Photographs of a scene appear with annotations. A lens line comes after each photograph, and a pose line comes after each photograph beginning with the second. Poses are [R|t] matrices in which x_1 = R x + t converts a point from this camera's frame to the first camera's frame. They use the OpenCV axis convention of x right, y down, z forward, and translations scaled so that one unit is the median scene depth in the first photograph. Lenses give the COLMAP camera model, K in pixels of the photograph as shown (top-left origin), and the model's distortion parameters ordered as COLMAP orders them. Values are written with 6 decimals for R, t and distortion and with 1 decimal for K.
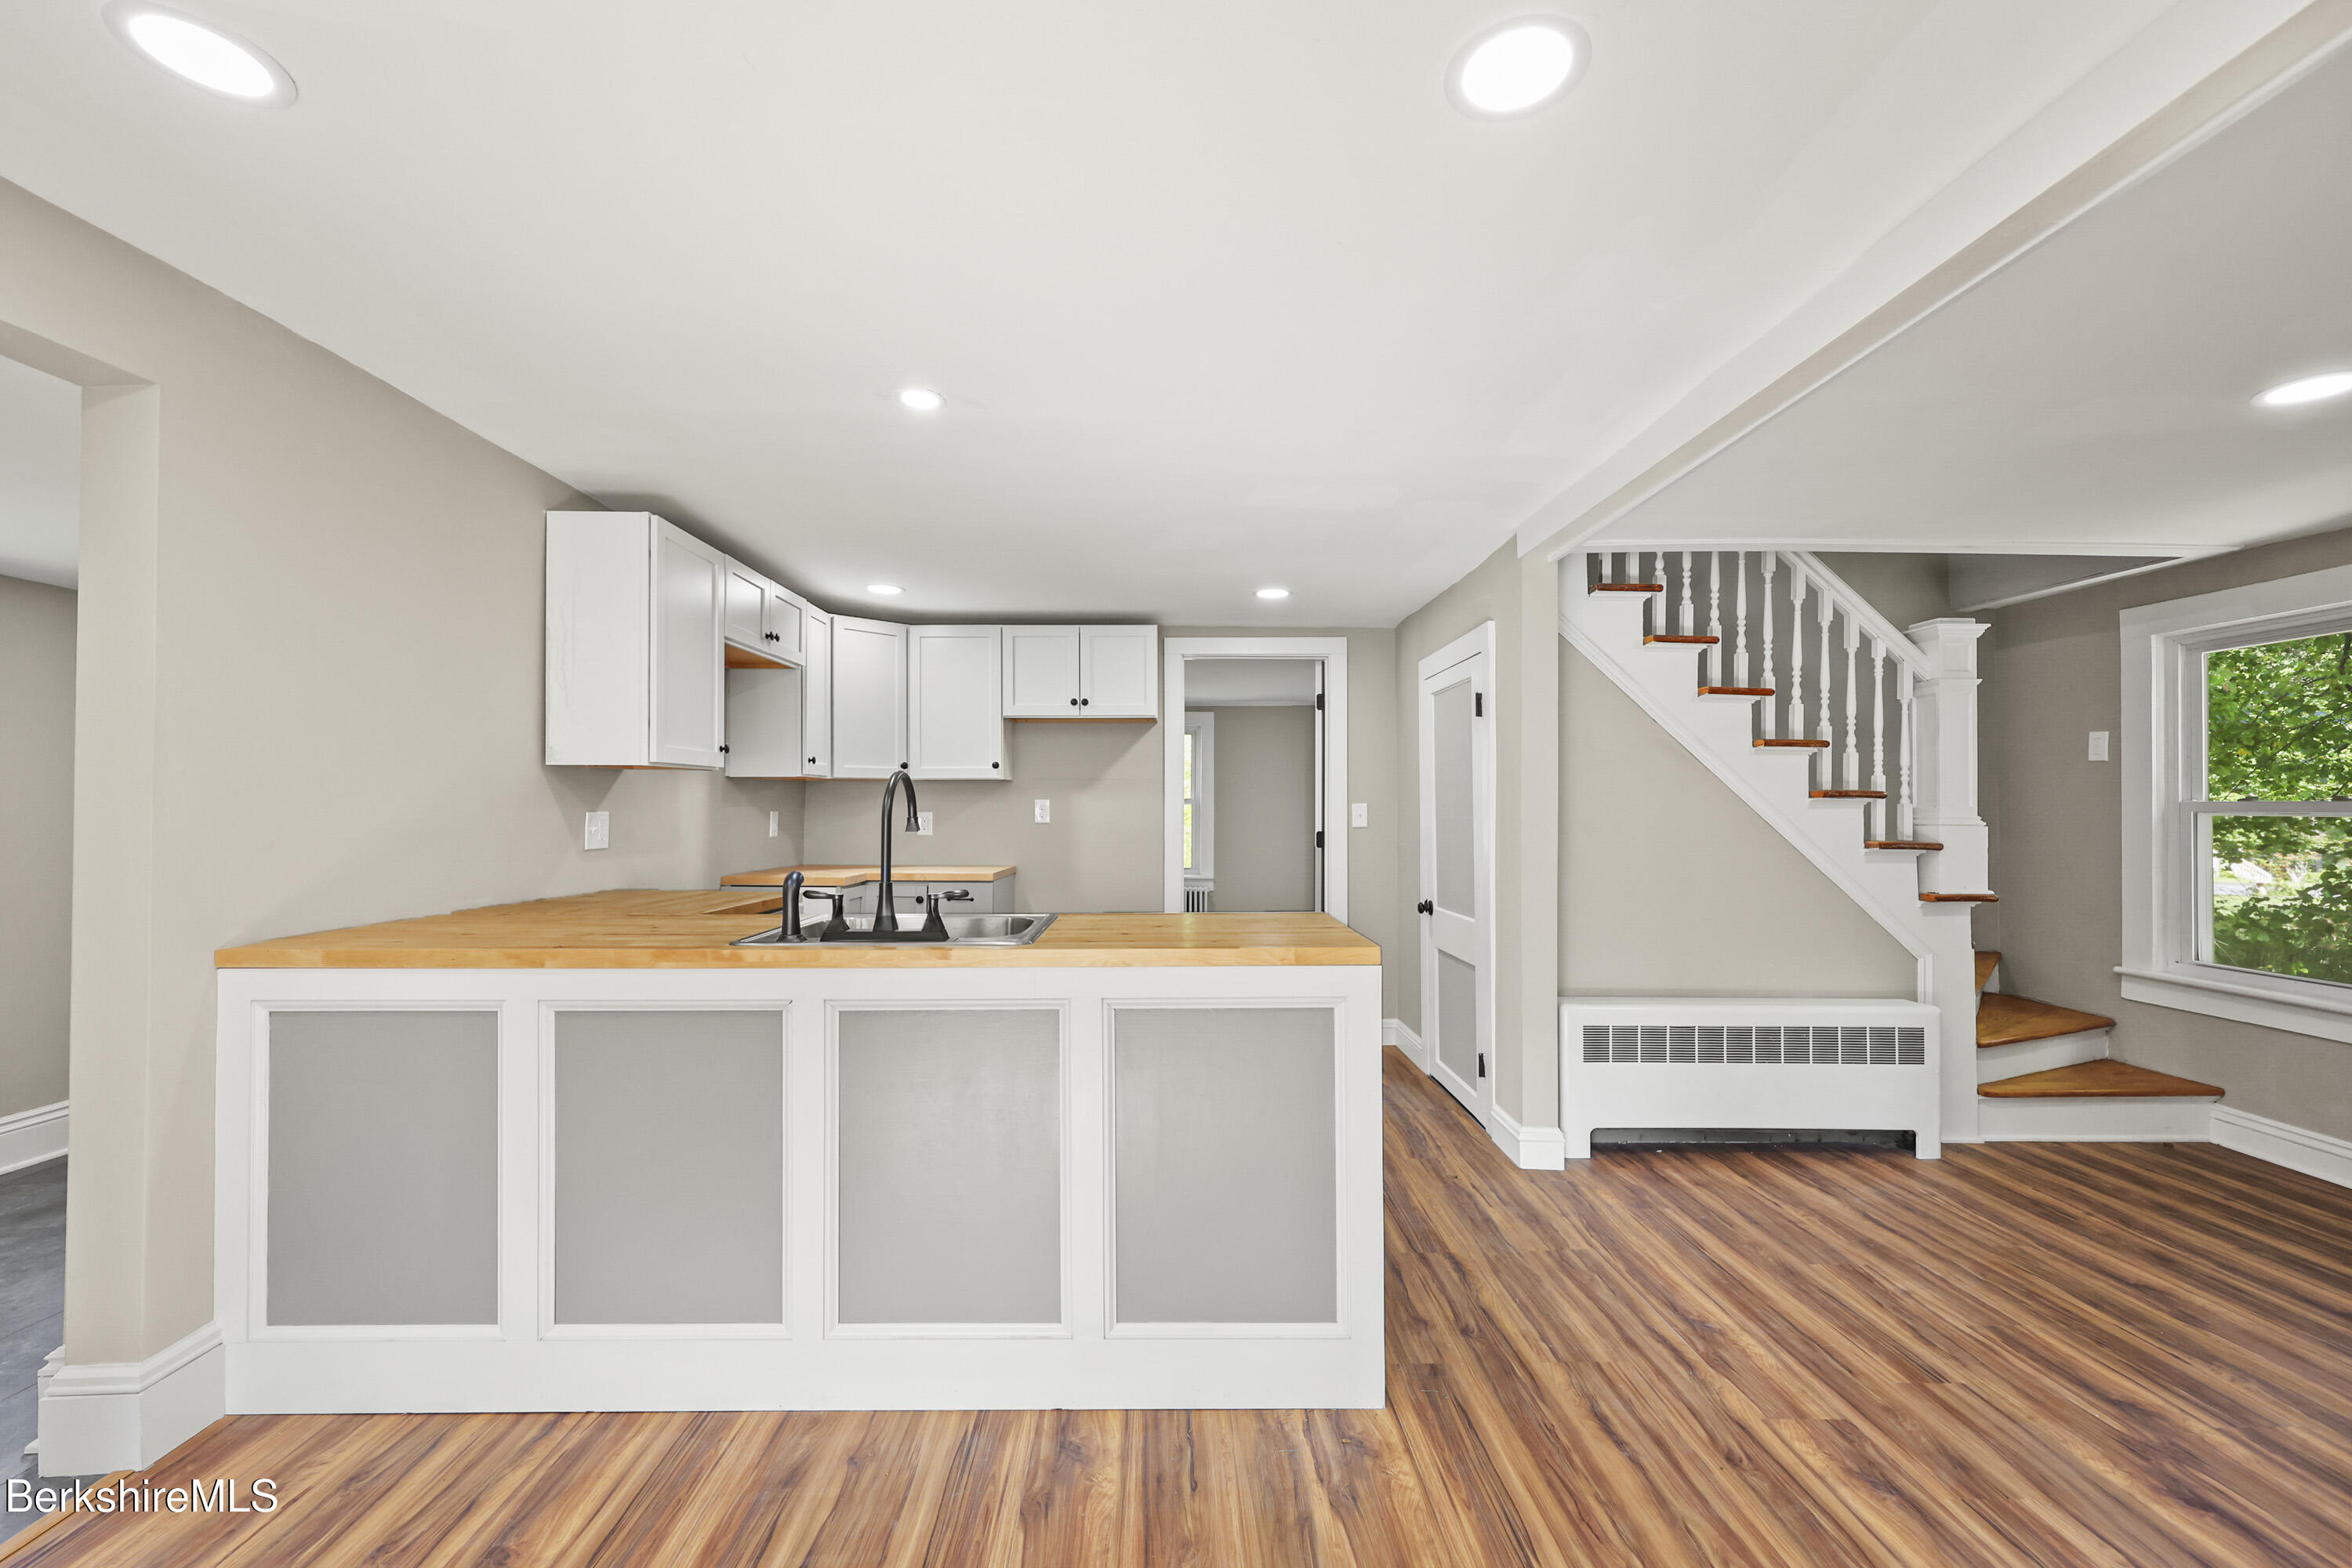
lens RADIAL K [[950.1, 0, 1184.2], [0, 950.1, 806.3], [0, 0, 1]] dist [0.002128, 0.000305]
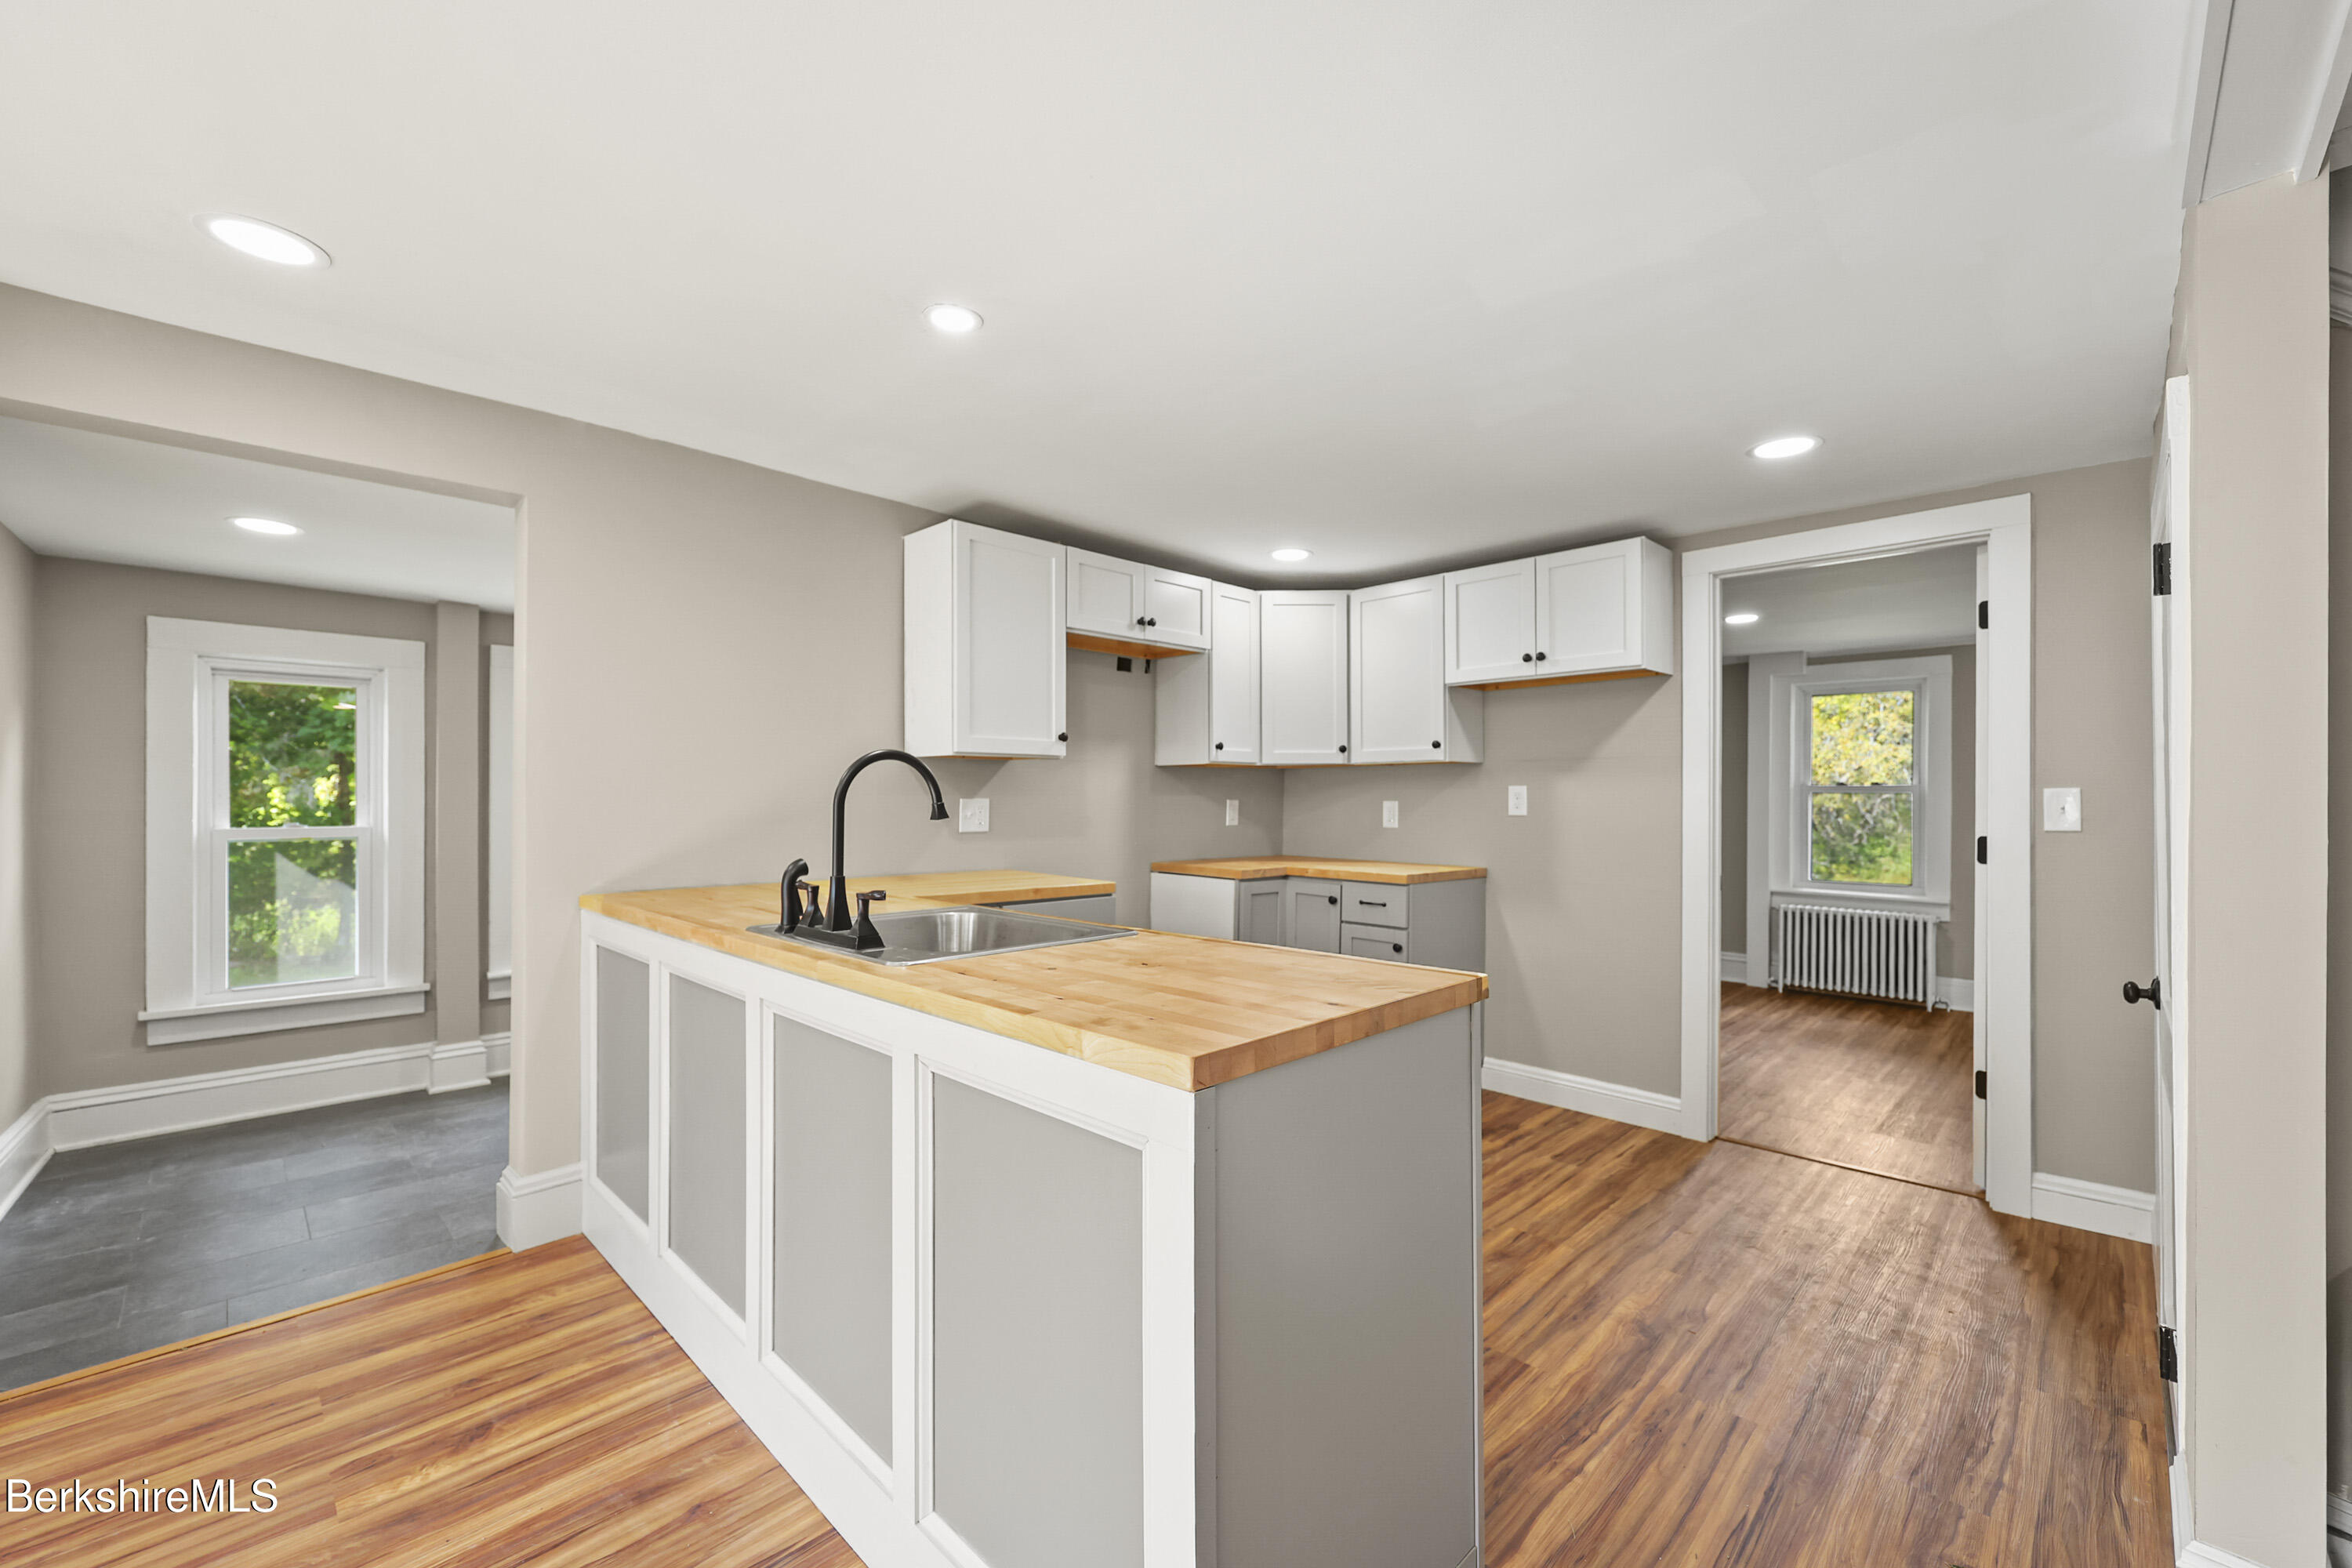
lens RADIAL K [[956.7, 0, 1169.6], [0, 956.7, 796.6], [0, 0, 1]] dist [0.000887, 0.000174]
pose [[0.702641, 0.001140, -0.711544, 0.301899], [-0.001637, 0.999999, -0.000014, 0.003355], [0.711543, 0.001174, 0.702642, 0.330805]]
